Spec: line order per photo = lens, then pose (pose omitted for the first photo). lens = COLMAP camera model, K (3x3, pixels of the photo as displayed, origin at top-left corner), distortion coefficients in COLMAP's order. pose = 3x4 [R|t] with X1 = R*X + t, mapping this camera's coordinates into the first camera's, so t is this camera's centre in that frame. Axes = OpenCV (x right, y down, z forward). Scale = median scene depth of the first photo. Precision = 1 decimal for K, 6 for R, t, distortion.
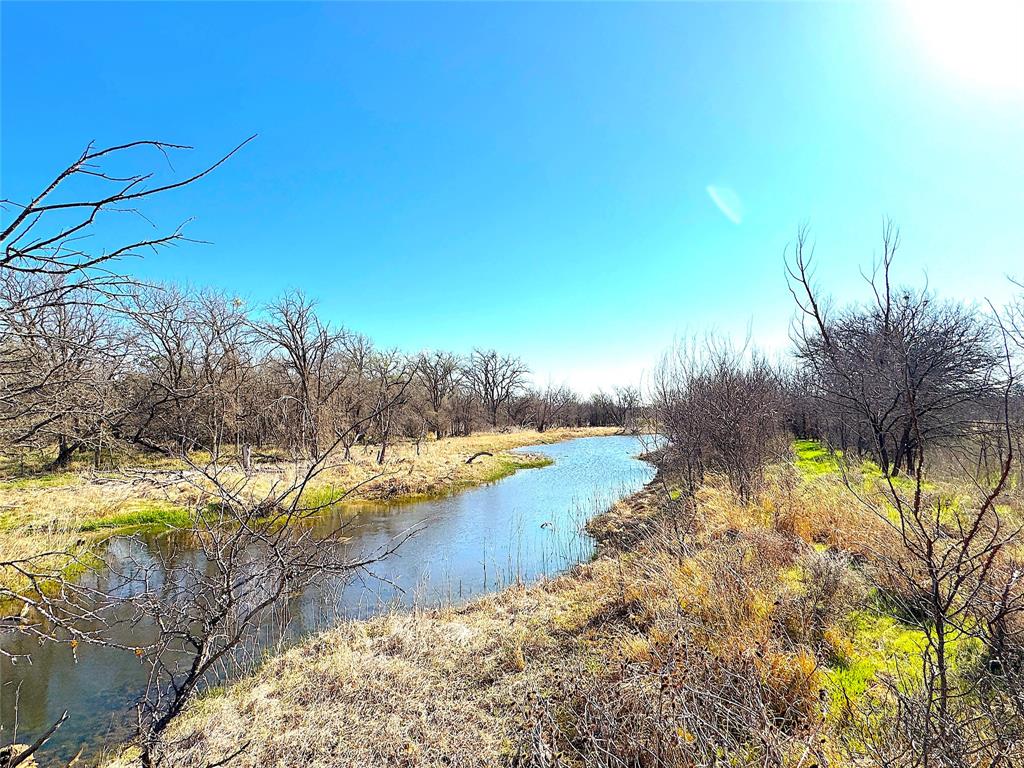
lens RADIAL K [[572.9, 0, 512.0], [0, 572.9, 384.0], [0, 0, 1]] dist [0.041595, 0.000063]
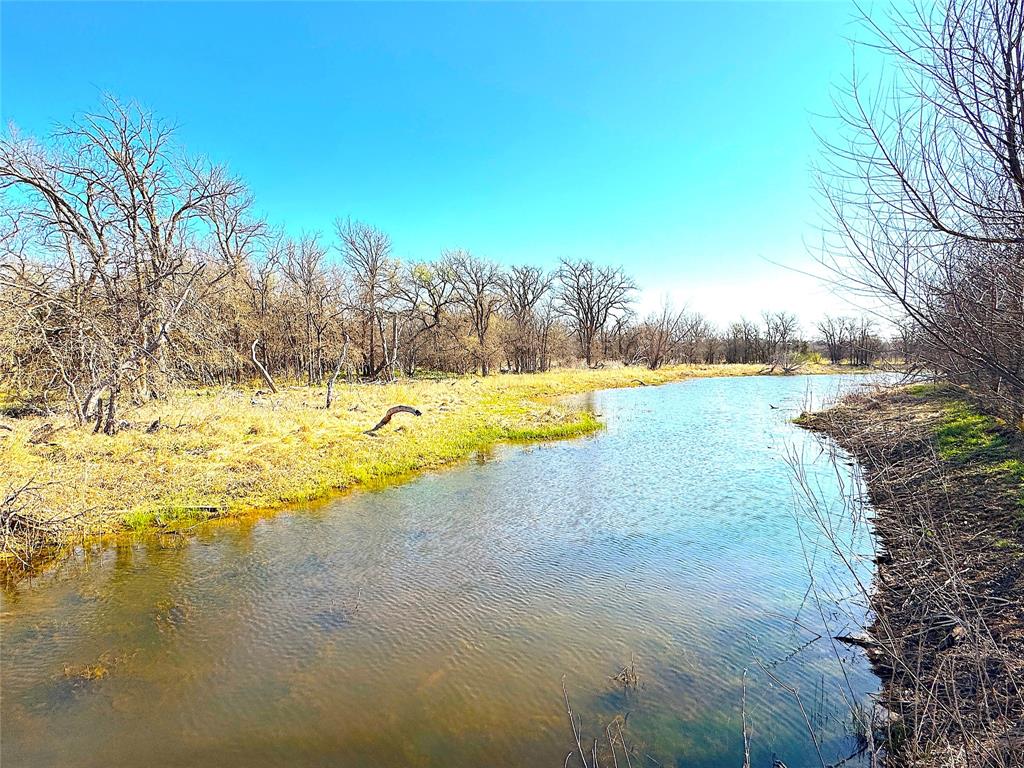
lens RADIAL K [[572.9, 0, 512.0], [0, 572.9, 384.0], [0, 0, 1]] dist [0.041595, 0.000063]
pose [[0.971572, 0.019540, -0.235937, 0.048381], [0.006242, 0.994128, 0.108034, 0.018810], [0.236663, -0.106435, 0.965745, 0.207405]]
